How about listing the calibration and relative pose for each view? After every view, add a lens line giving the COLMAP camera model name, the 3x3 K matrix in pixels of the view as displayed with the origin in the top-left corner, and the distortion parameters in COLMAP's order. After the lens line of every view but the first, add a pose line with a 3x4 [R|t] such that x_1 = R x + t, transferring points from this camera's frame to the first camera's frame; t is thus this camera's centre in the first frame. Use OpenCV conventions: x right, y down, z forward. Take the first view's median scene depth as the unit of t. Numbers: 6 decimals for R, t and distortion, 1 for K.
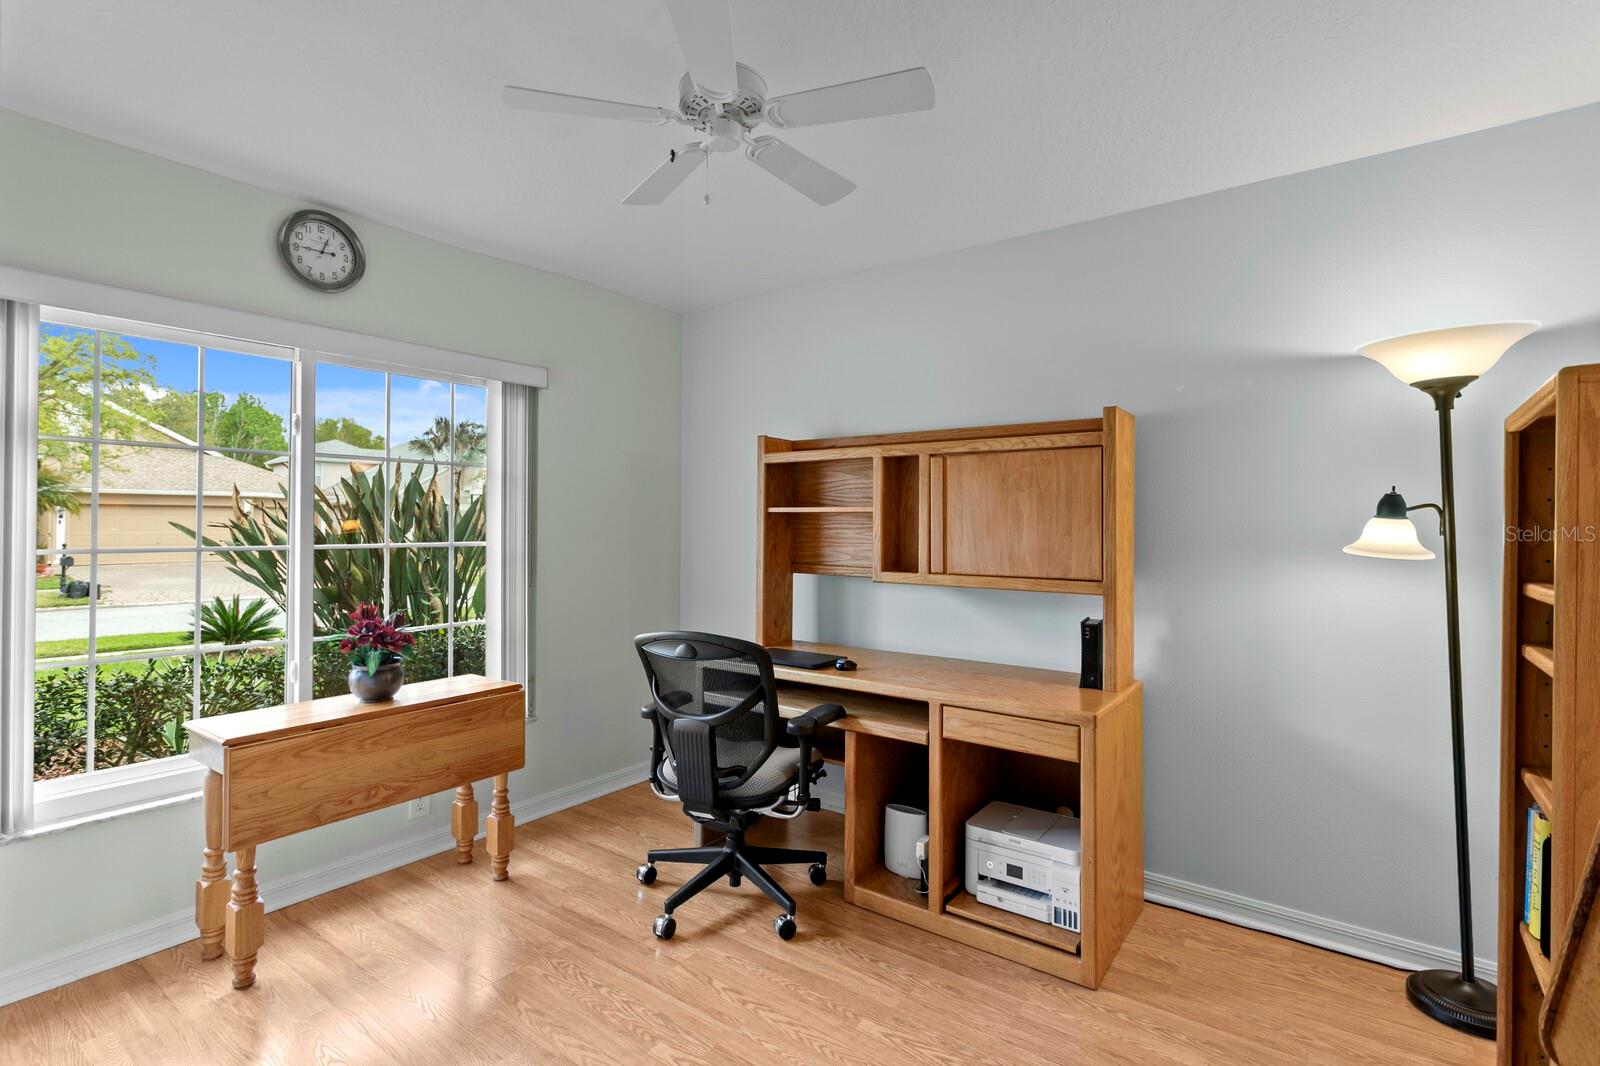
lens RADIAL K [[764.9, 0, 781.4], [0, 764.9, 514.0], [0, 0, 1]] dist [0.003802, 0.001249]
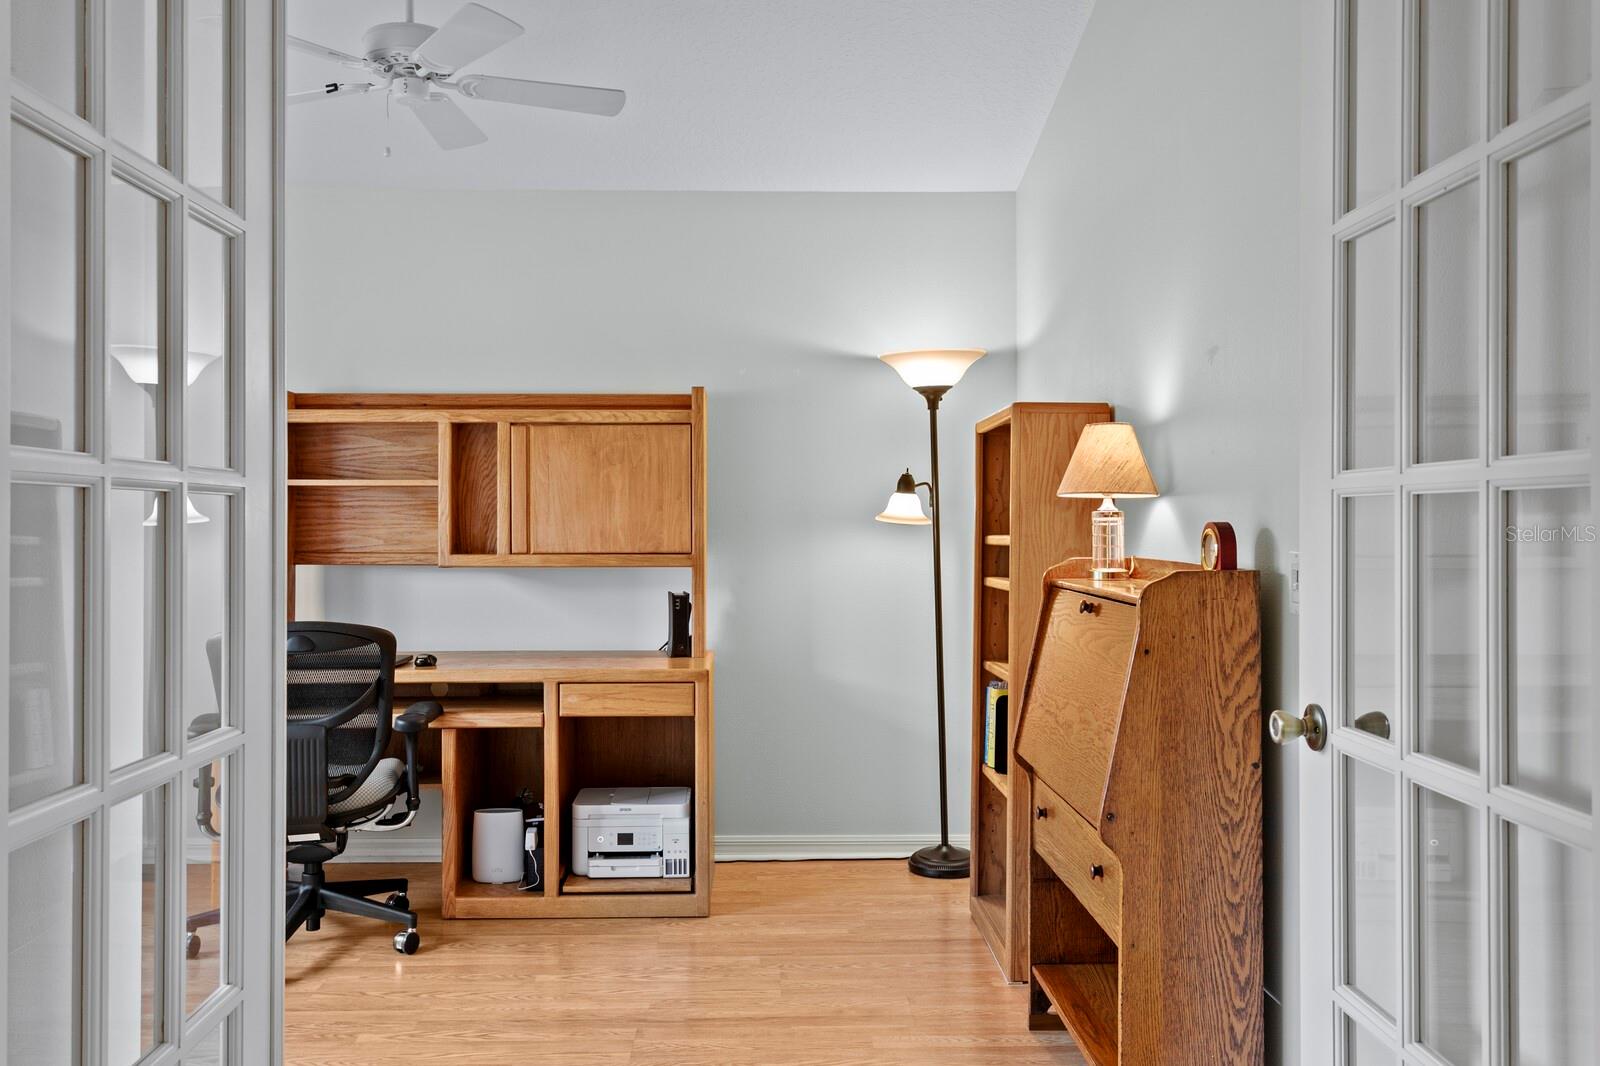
lens RADIAL K [[1311.3, 0, 799.9], [0, 1311.3, 508.9], [0, 0, 1]] dist [-0.003926, 0.000012]
pose [[0.770404, -0.000181, 0.637556, -0.601892], [-0.003121, 0.999987, 0.004055, 0.019092], [-0.637548, -0.005114, 0.770394, -0.468586]]
